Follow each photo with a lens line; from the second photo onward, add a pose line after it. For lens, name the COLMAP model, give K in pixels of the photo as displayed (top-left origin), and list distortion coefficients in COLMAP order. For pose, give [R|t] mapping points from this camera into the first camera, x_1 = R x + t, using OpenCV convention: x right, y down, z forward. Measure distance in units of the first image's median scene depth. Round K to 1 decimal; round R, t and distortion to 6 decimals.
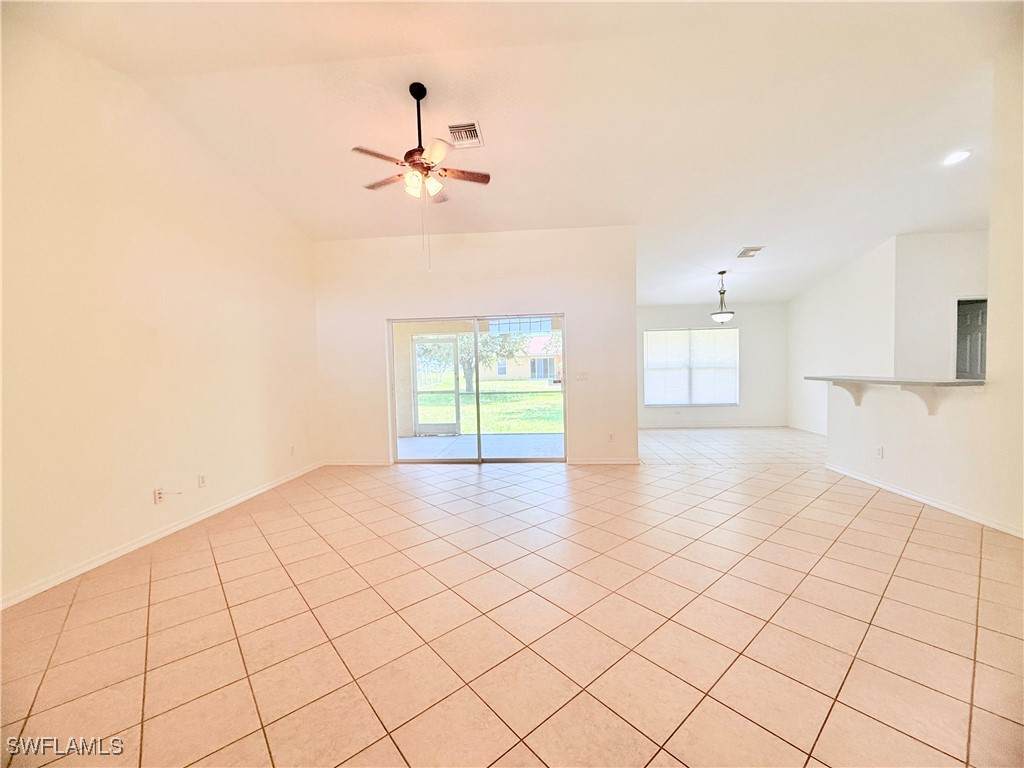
lens RADIAL K [[409.3, 0, 507.8], [0, 409.3, 379.8], [0, 0, 1]] dist [-0.000370, -0.000320]
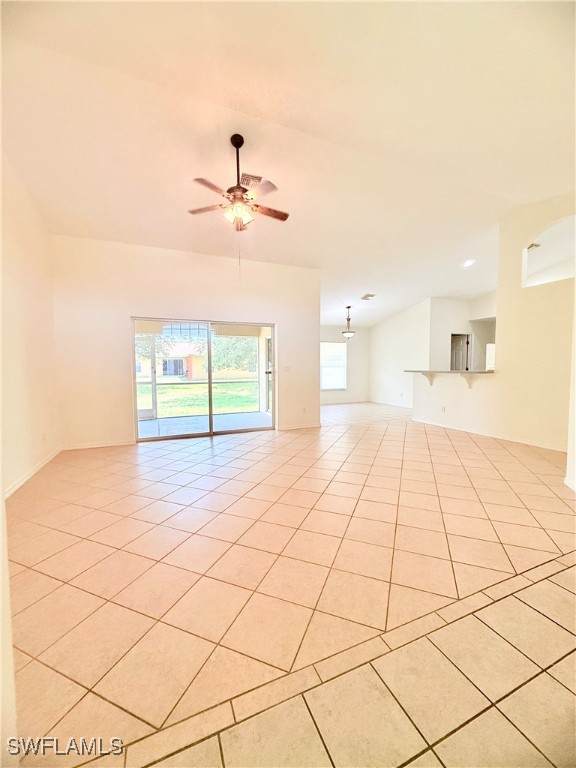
lens RADIAL K [[307.0, 0, 286.5], [0, 307.0, 379.9], [0, 0, 1]] dist [-0.000370, -0.000320]
pose [[0.885103, -0.002014, 0.465390, -0.333810], [-0.001266, 0.999977, 0.006735, 0.023996], [-0.465393, -0.006551, 0.885080, 0.043871]]
